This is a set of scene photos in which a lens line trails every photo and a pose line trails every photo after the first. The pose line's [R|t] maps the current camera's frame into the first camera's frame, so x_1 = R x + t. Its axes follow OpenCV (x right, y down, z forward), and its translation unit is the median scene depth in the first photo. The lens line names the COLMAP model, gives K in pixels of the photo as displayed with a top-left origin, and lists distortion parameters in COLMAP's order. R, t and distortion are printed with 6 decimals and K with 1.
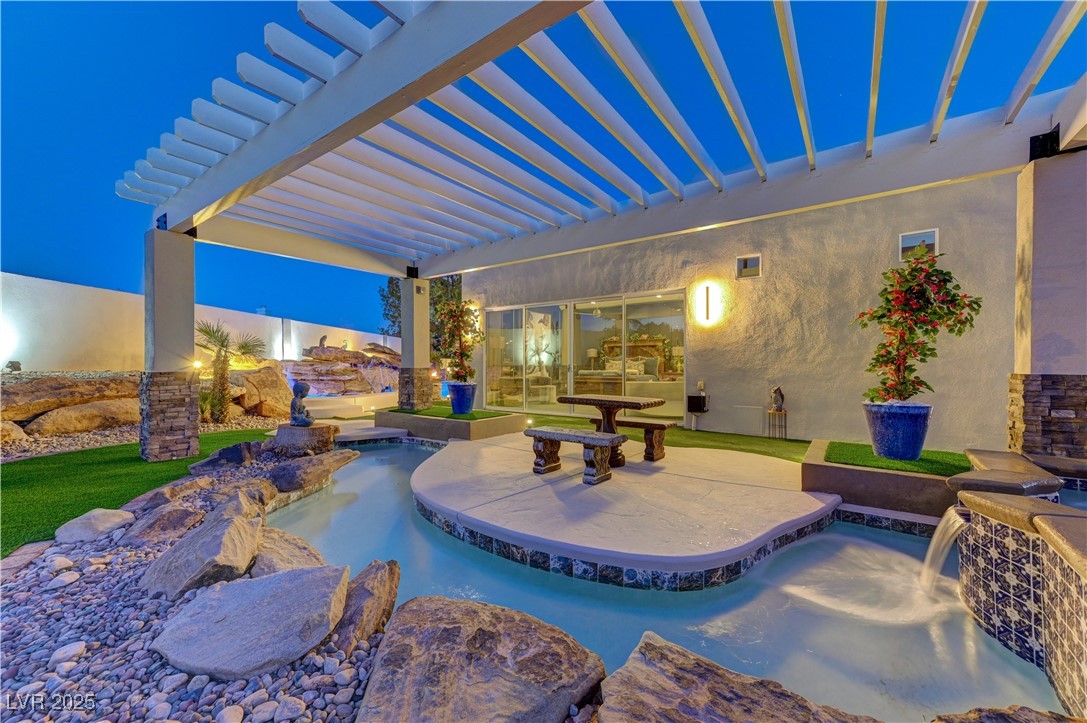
lens RADIAL K [[420.8, 0, 545.4], [0, 420.8, 363.1], [0, 0, 1]] dist [0.024399, 0.000730]
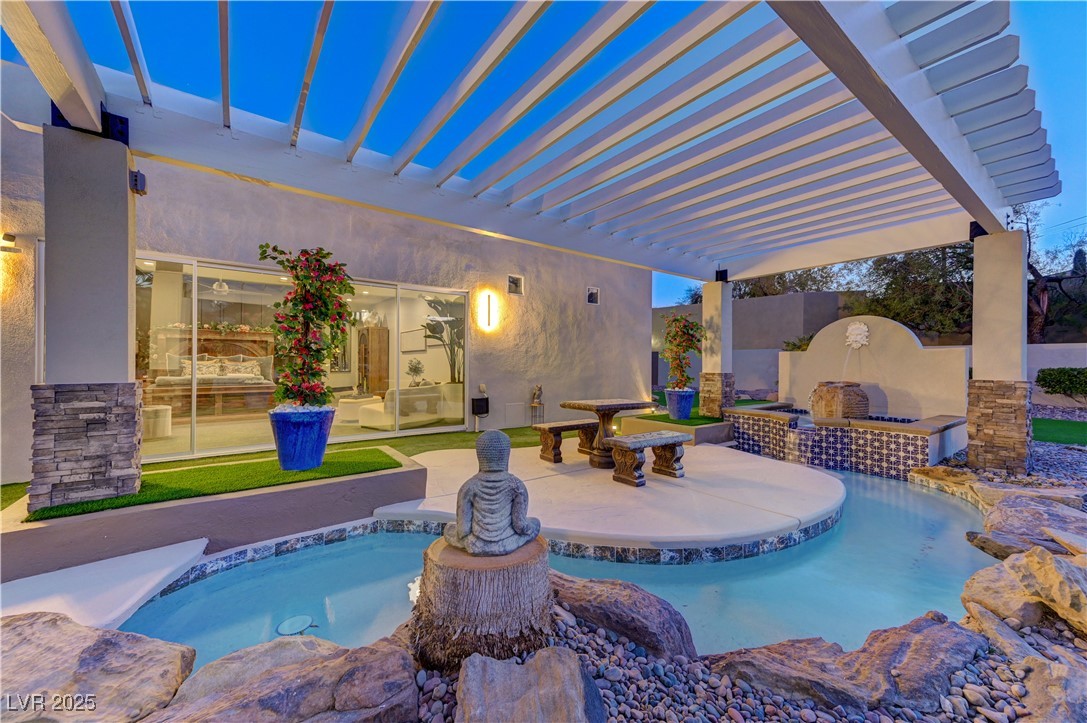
lens RADIAL K [[420.8, 0, 545.4], [0, 420.8, 363.1], [0, 0, 1]] dist [0.024399, 0.000730]
pose [[0.292336, 0.001997, 0.956313, -0.639198], [-0.005307, 0.999986, -0.000465, -0.009674], [-0.956301, -0.004939, 0.292343, 0.594551]]
